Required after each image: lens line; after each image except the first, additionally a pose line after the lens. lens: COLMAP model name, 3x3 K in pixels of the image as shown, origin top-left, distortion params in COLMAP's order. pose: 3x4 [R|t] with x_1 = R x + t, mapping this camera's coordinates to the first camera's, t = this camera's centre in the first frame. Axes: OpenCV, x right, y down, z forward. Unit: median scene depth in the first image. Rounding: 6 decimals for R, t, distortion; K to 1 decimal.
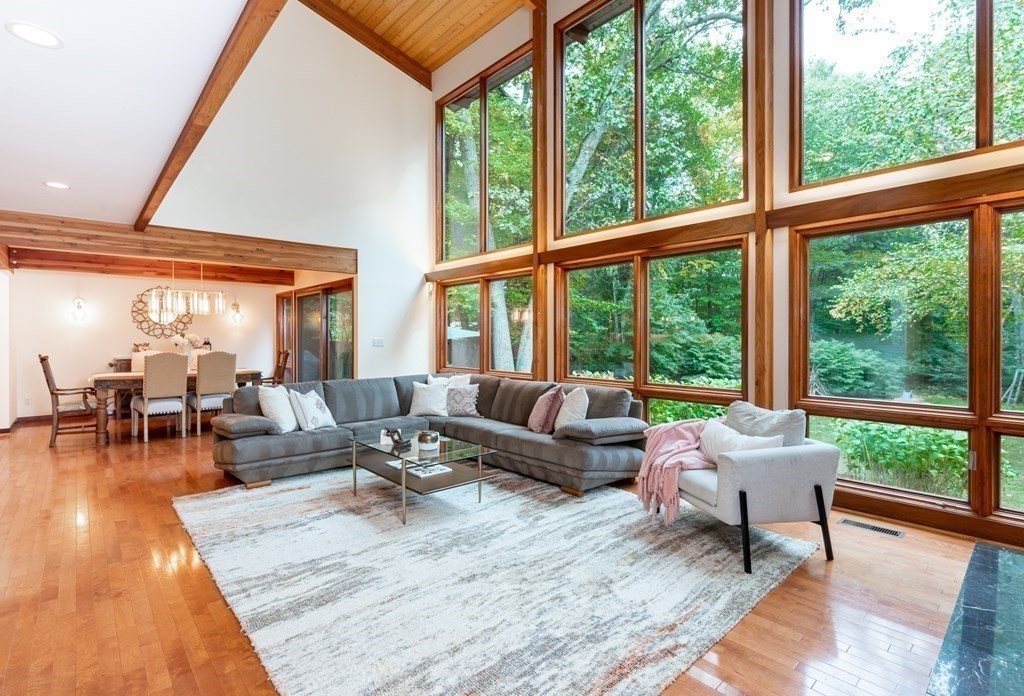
lens RADIAL K [[485.3, 0, 503.9], [0, 485.3, 339.8], [0, 0, 1]] dist [-0.000694, 0.000006]
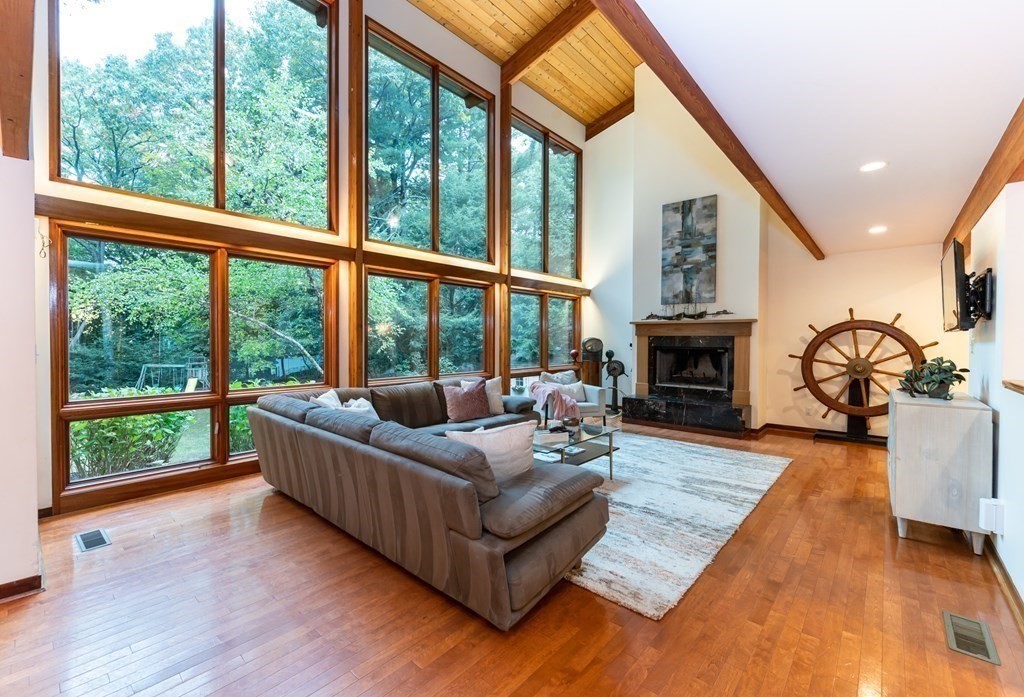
lens RADIAL K [[429.4, 0, 497.9], [0, 429.4, 349.3], [0, 0, 1]] dist [0.000345, 0.000093]
pose [[-0.112175, -0.020078, 0.993486, -1.399748], [0.002176, 0.999788, 0.020451, -0.010361], [-0.993686, 0.004456, -0.112108, 1.493420]]
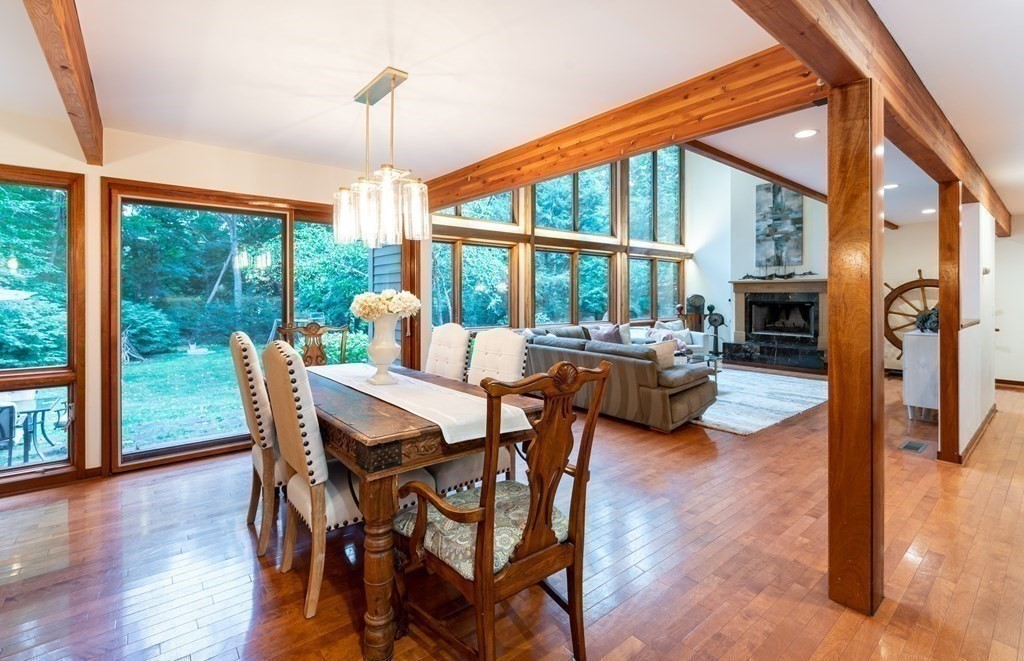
lens RADIAL K [[452.8, 0, 509.1], [0, 452.8, 298.6], [0, 0, 1]] dist [-0.001548, -0.000249]
pose [[0.040053, -0.002716, 0.999194, -2.167261], [0.005671, 0.999981, 0.002490, -0.010421], [-0.999181, 0.005567, 0.040068, 1.830538]]
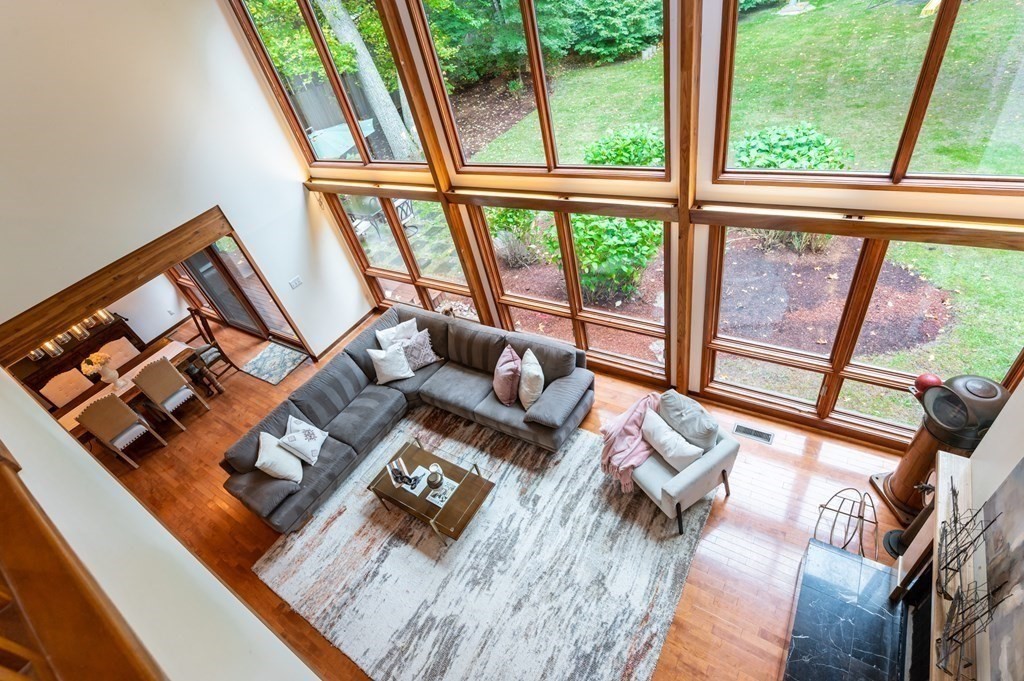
lens RADIAL K [[477.8, 0, 512.0], [0, 477.8, 340.5], [0, 0, 1]] dist [-0.004051, -0.000596]
pose [[0.940888, -0.329723, 0.077542, 0.057047], [0.210295, 0.748106, 0.629375, -0.890967], [-0.265529, -0.575865, 0.773223, 0.249106]]
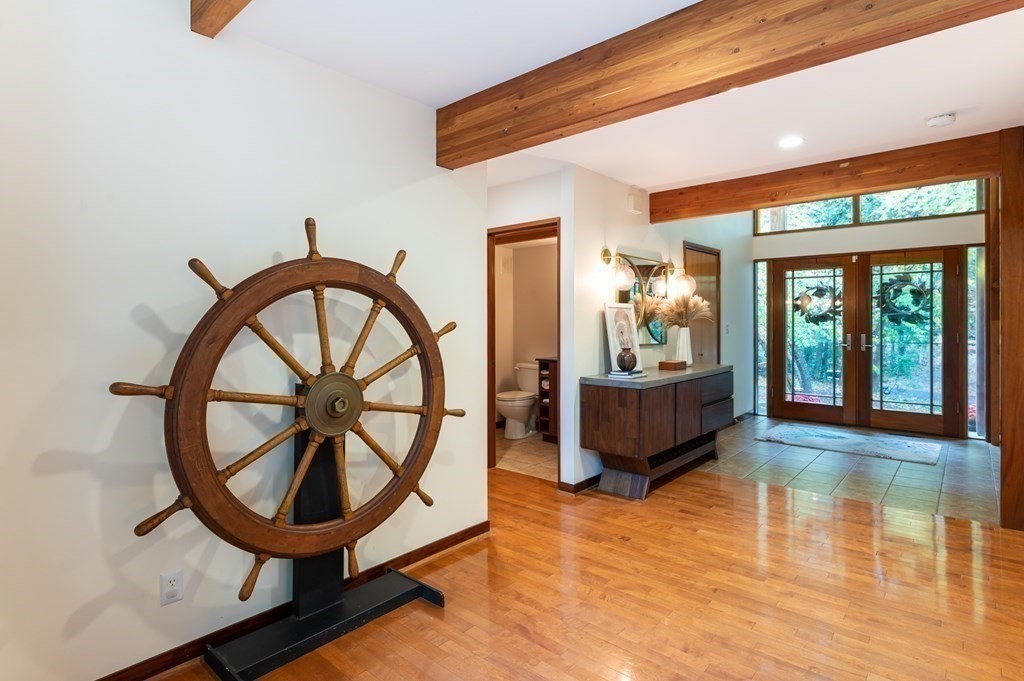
lens RADIAL K [[523.6, 0, 508.5], [0, 523.6, 317.7], [0, 0, 1]] dist [0.000482, 0.000011]
pose [[-0.992593, 0.000709, -0.121483, 0.020428], [0.000467, 0.999998, 0.002023, -0.011744], [0.121485, 0.001951, -0.992591, 0.564926]]
